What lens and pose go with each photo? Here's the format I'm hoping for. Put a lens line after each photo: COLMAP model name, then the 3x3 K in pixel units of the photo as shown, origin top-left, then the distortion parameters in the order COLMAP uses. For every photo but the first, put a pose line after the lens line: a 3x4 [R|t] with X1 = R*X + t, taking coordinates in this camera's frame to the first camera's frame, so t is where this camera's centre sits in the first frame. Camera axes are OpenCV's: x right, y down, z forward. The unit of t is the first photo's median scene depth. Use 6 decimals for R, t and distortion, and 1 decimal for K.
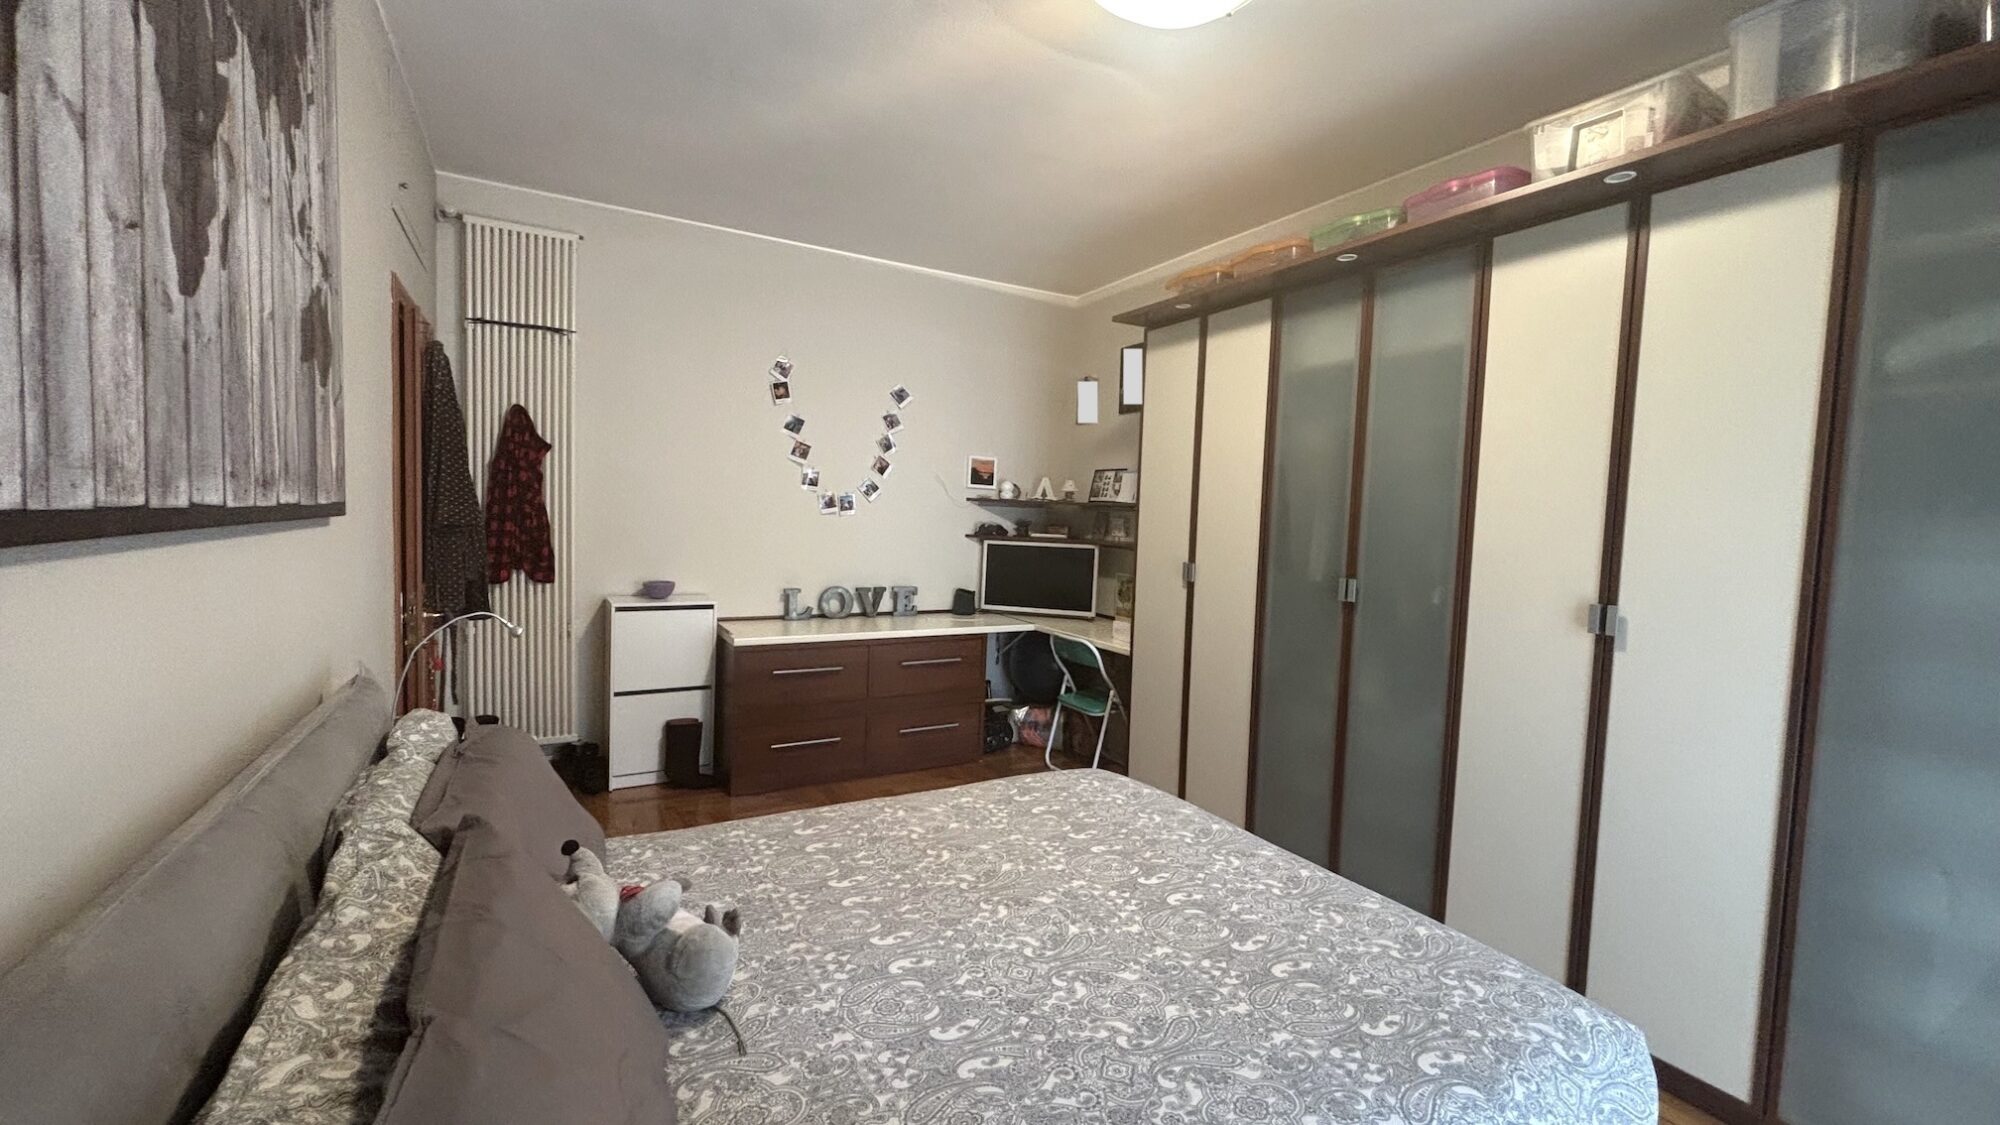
lens RADIAL K [[811.9, 0, 1014.2], [0, 811.9, 563.1], [0, 0, 1]] dist [-0.004828, 0.003620]
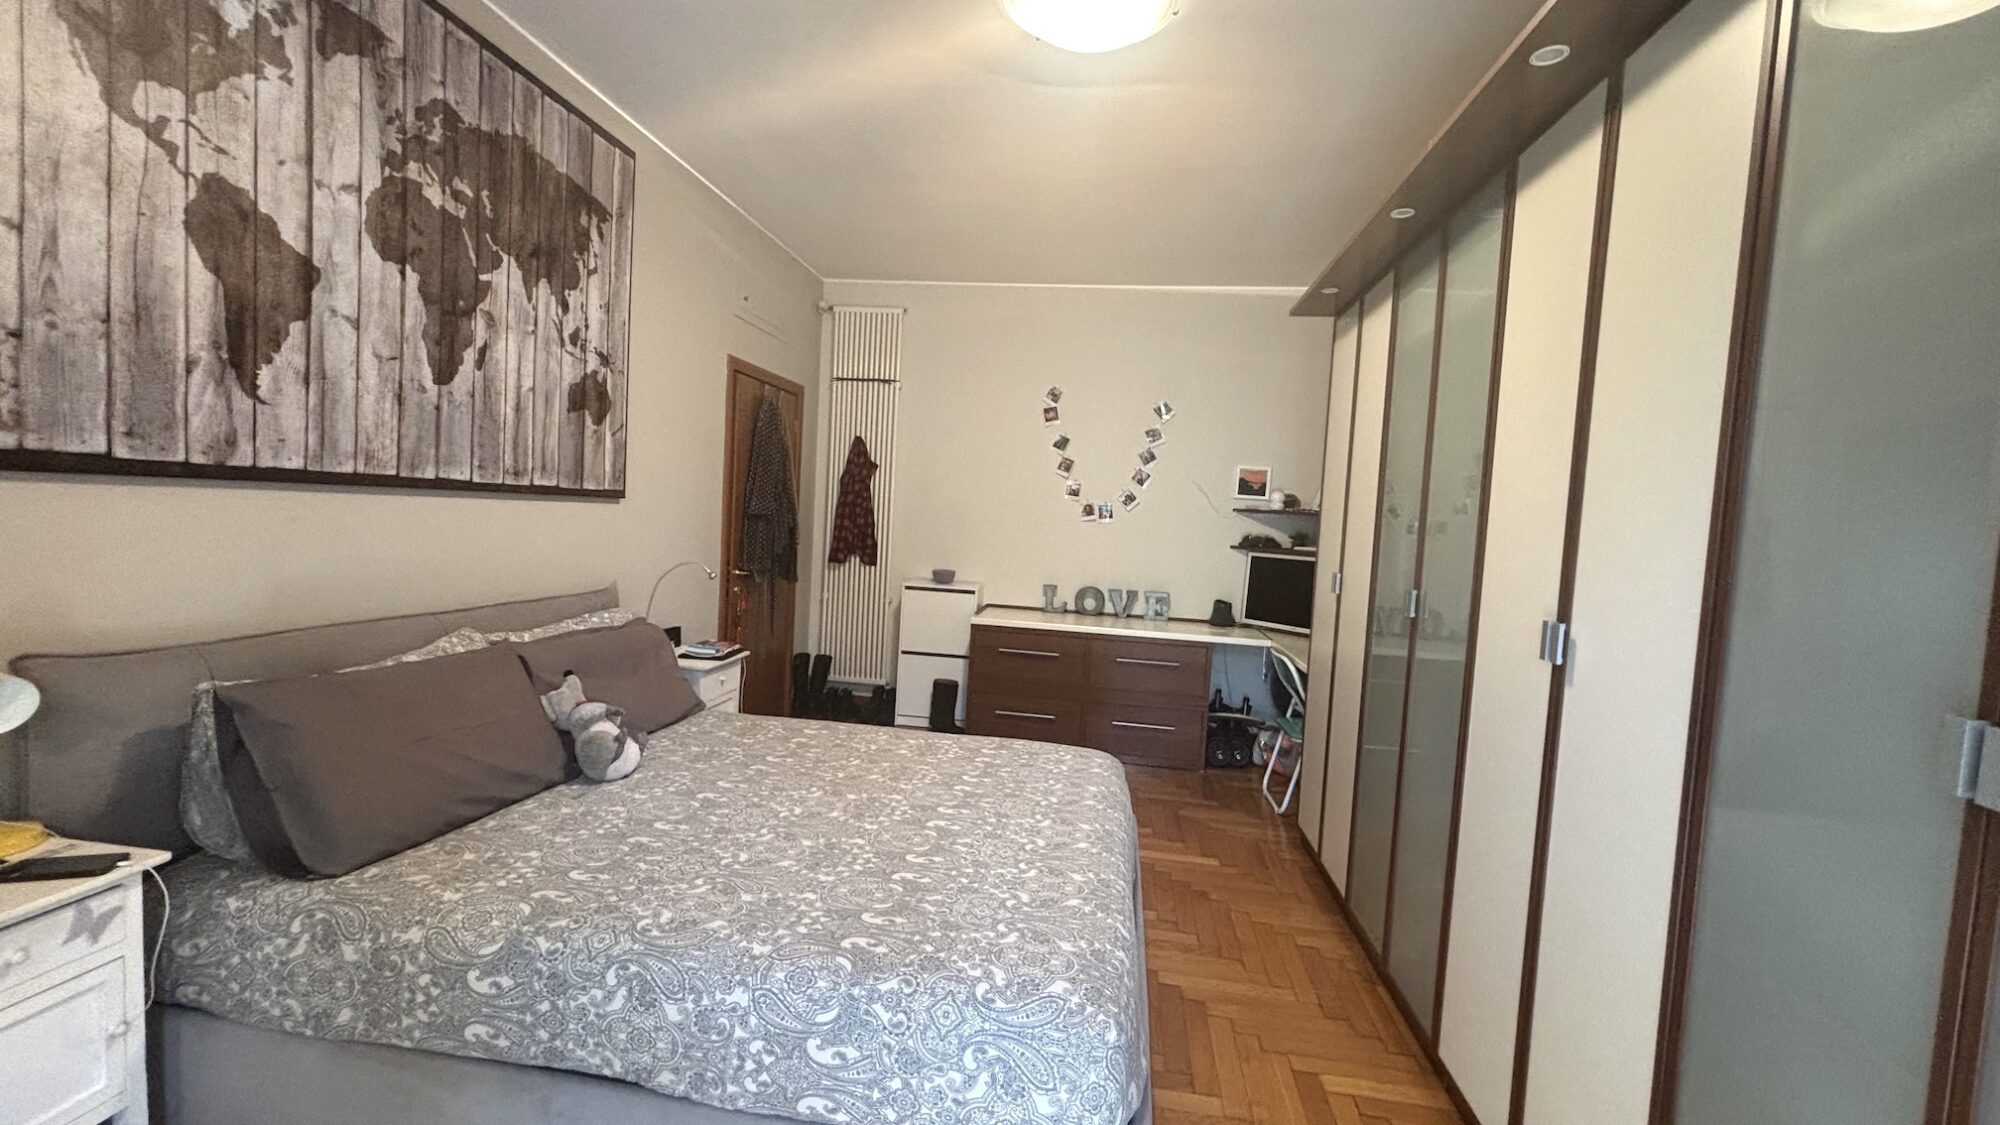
lens RADIAL K [[811.9, 0, 999.7], [0, 811.9, 563.1], [0, 0, 1]] dist [-0.004828, 0.003620]
pose [[0.786492, 0.045205, -0.615944, 0.418407], [-0.067290, 0.997653, -0.012703, 0.022663], [0.613923, 0.051438, 0.787688, 0.054855]]
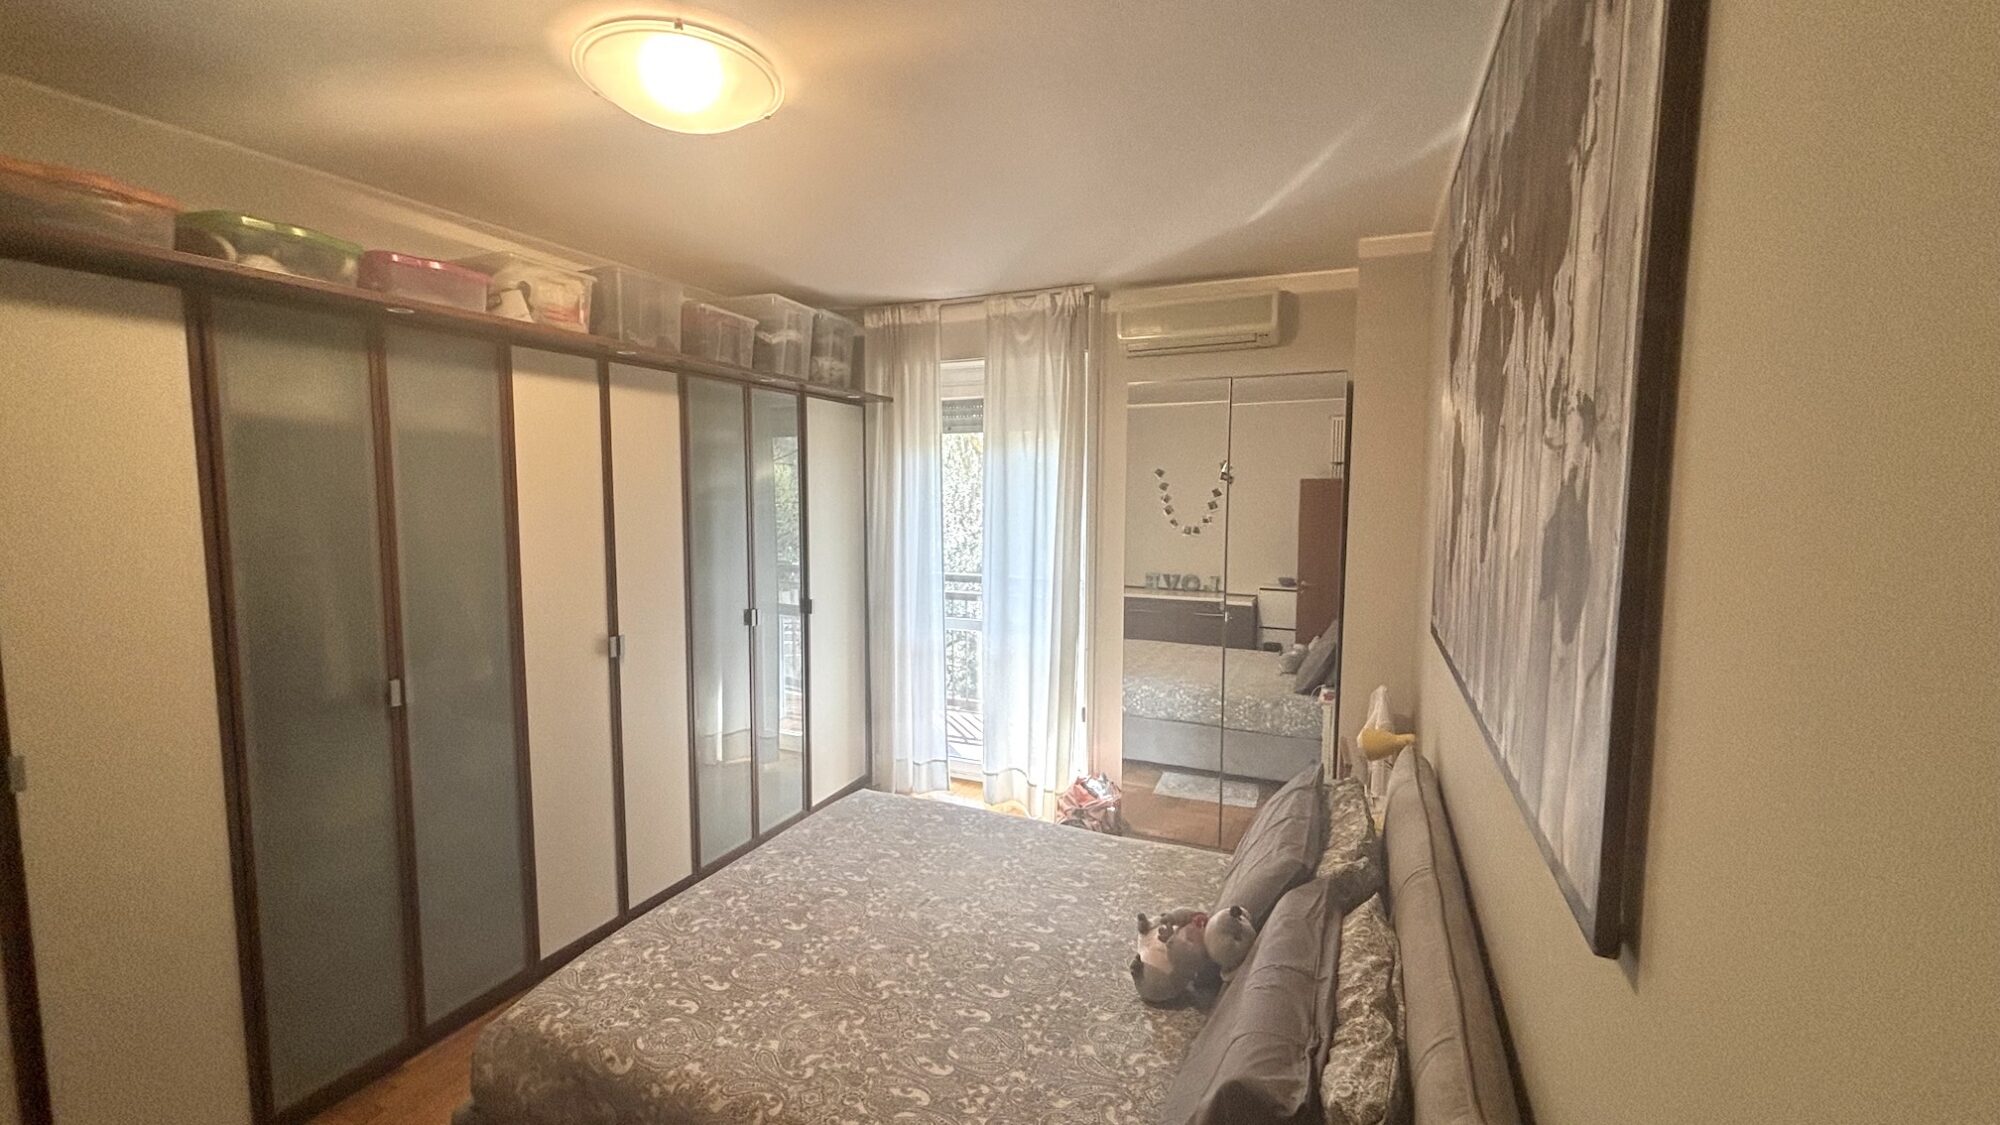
lens RADIAL K [[811.9, 0, 996.3], [0, 811.9, 560.2], [0, 0, 1]] dist [-0.004828, 0.003620]
pose [[-0.590861, -0.116864, 0.798265, -0.451463], [0.018953, 0.987169, 0.158548, -0.163522], [-0.806551, 0.108809, -0.581065, 0.687895]]
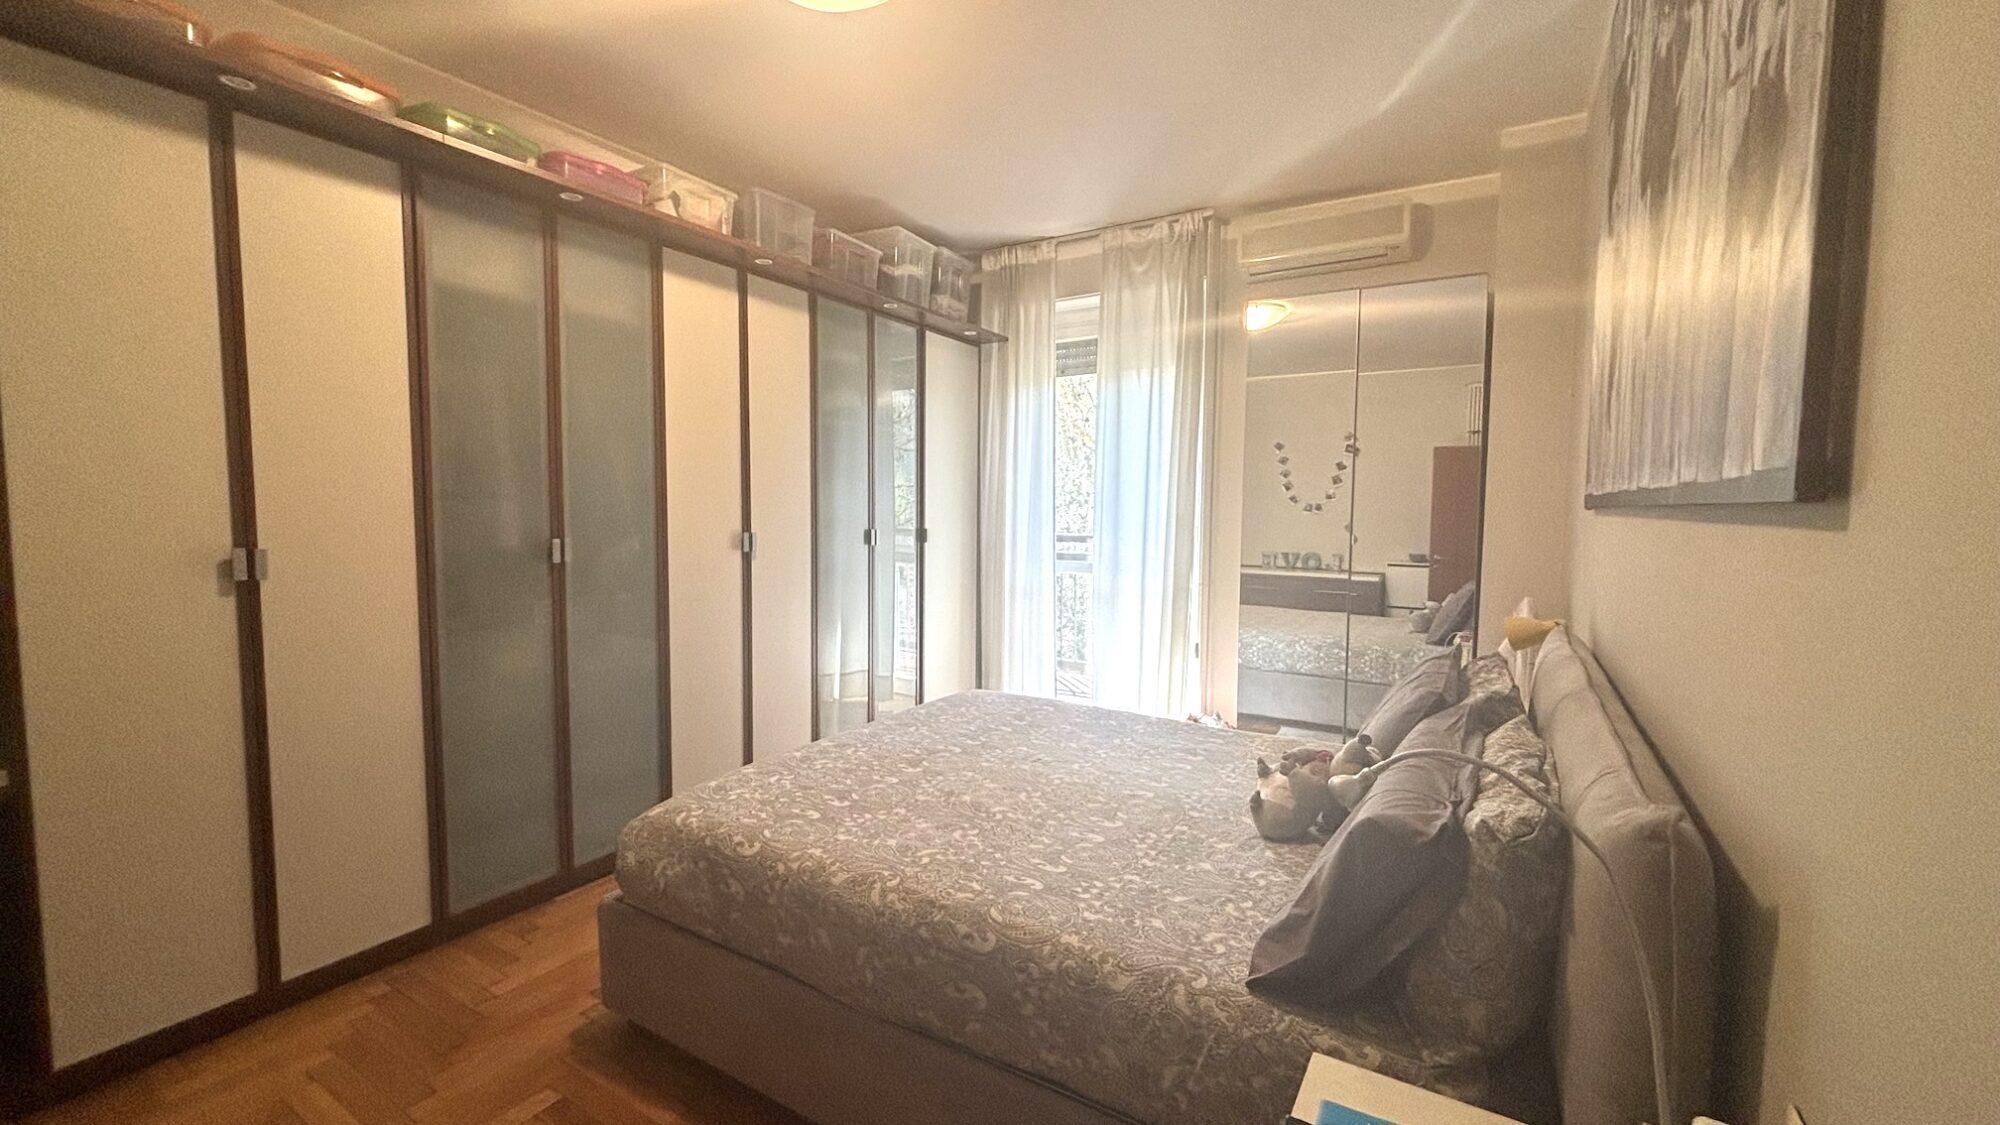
lens RADIAL K [[811.9, 0, 996.2], [0, 811.9, 560.4], [0, 0, 1]] dist [-0.004828, 0.003620]
pose [[-0.477642, -0.105094, 0.872246, -0.465308], [0.024434, 0.990847, 0.132763, -0.048121], [-0.878215, 0.084726, -0.470703, 0.706479]]
